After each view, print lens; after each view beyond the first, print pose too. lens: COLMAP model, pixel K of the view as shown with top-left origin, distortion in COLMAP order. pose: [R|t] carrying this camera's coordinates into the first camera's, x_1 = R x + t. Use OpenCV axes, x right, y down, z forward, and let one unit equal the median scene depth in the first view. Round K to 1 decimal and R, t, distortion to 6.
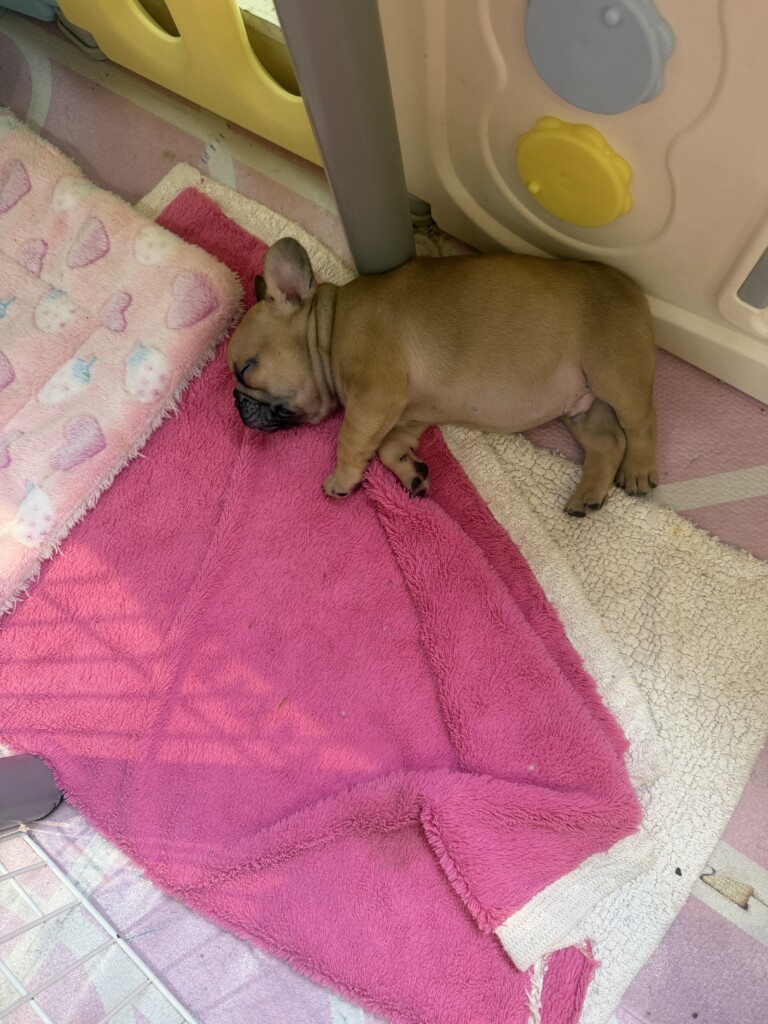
lens RADIAL K [[735.5, 0, 384.0], [0, 735.5, 512.0], [0, 0, 1]] dist [-0.007541, -0.036606]
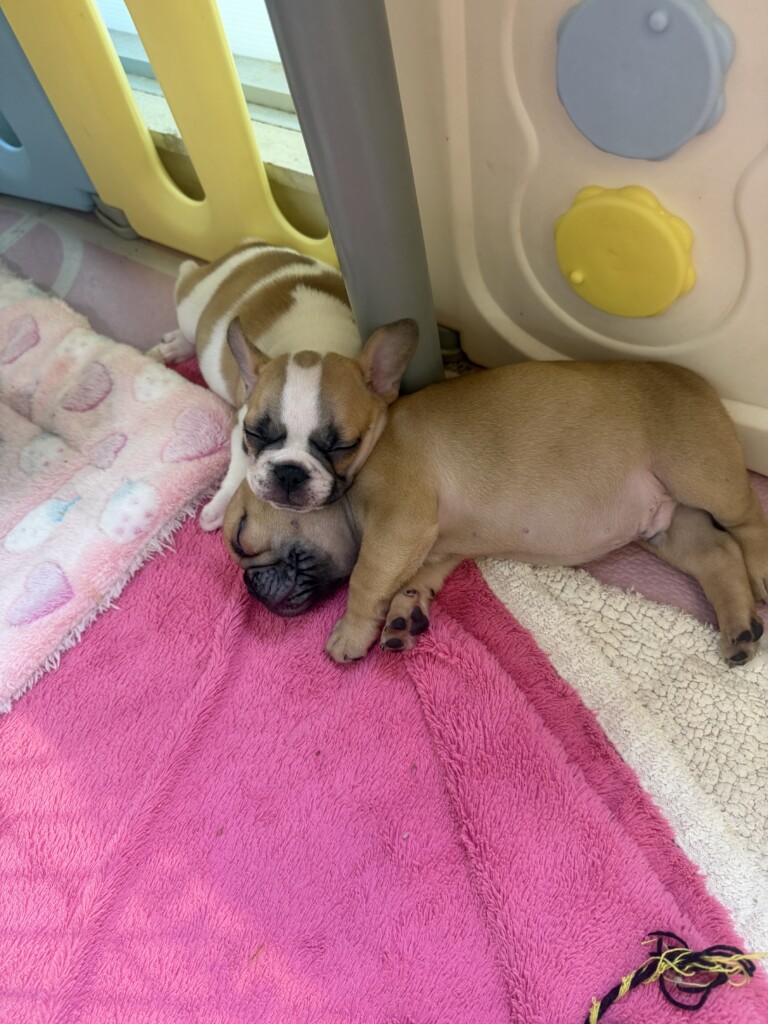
lens RADIAL K [[735.5, 0, 384.0], [0, 735.5, 512.0], [0, 0, 1]] dist [-0.007541, -0.036606]
pose [[0.998651, -0.010367, -0.050887, 0.014687], [-0.007737, 0.939243, -0.343167, 0.109370], [0.051353, 0.343098, 0.937895, 0.232320]]
